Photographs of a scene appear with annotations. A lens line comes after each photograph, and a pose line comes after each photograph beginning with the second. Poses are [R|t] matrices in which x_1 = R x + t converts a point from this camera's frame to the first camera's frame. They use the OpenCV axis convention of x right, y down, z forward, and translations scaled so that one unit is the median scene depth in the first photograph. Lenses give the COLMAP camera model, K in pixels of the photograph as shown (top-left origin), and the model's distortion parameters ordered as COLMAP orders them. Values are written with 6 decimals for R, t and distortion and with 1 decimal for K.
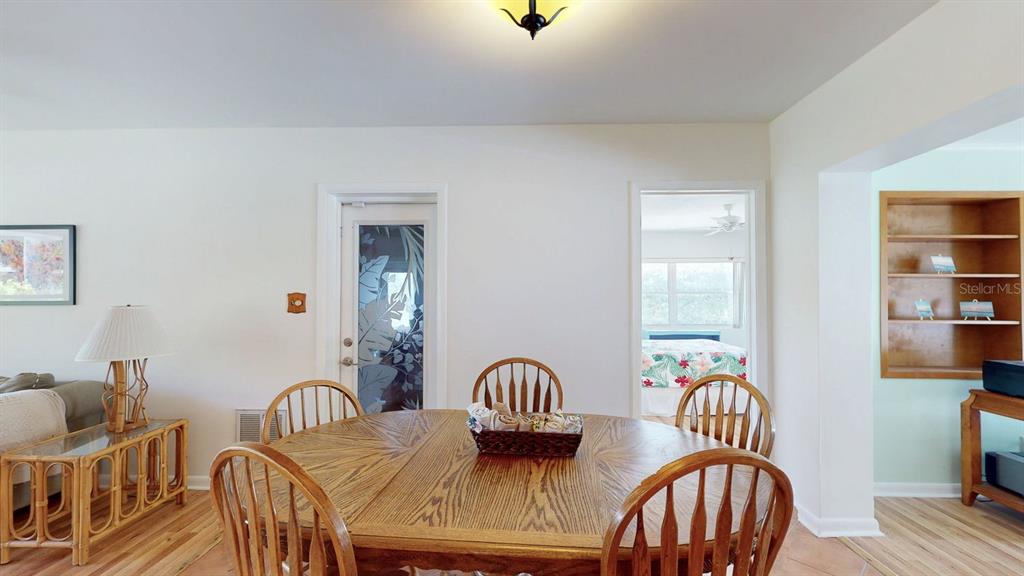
lens RADIAL K [[426.9, 0, 512.7], [0, 426.9, 289.8], [0, 0, 1]] dist [0.000658, 0.000035]
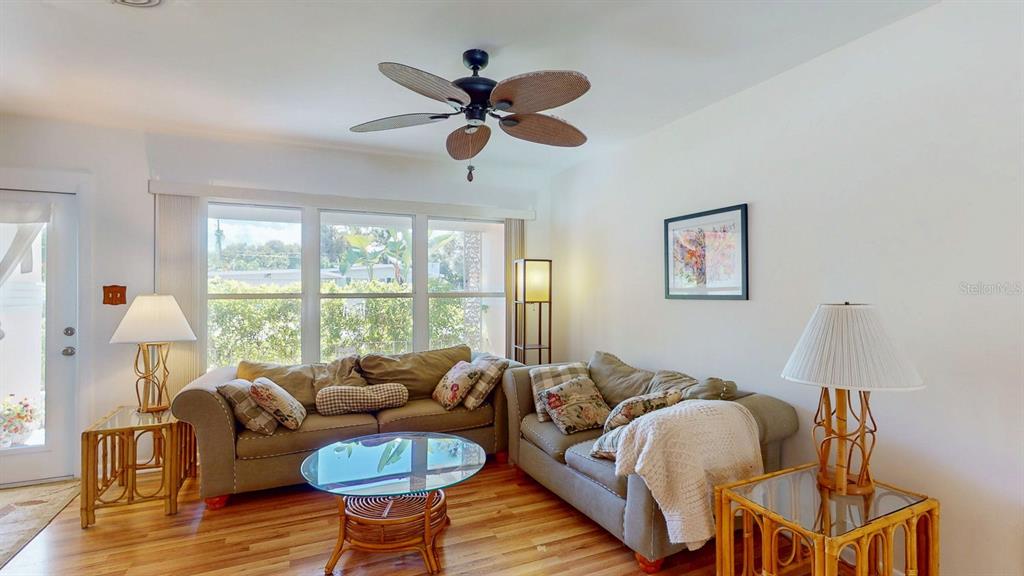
lens RADIAL K [[484.9, 0, 512.0], [0, 484.9, 288.0], [0, 0, 1]] dist [-0.000422, -0.000205]
pose [[0.444705, -0.005650, -0.895659, -0.285582], [0.018532, 0.999824, 0.002895, 0.000543], [0.895485, -0.017886, 0.444732, 0.128130]]
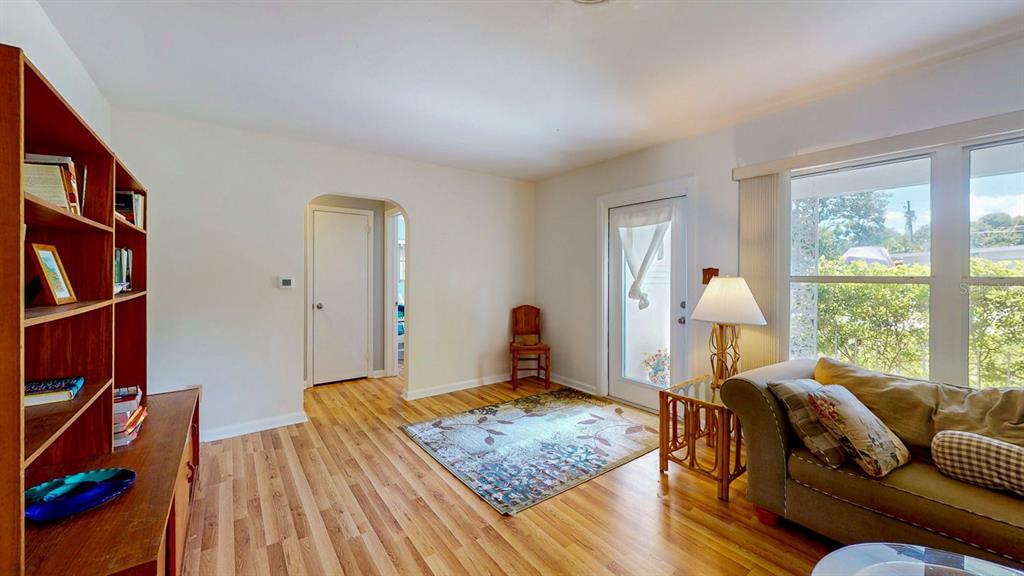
lens RADIAL K [[386.6, 0, 510.9], [0, 386.6, 272.4], [0, 0, 1]] dist [0.000228, -0.000087]
pose [[-0.785632, -0.001531, -0.618692, -1.247178], [0.010944, 0.999806, -0.016372, 0.008424], [0.618597, -0.019633, -0.785463, 0.540761]]
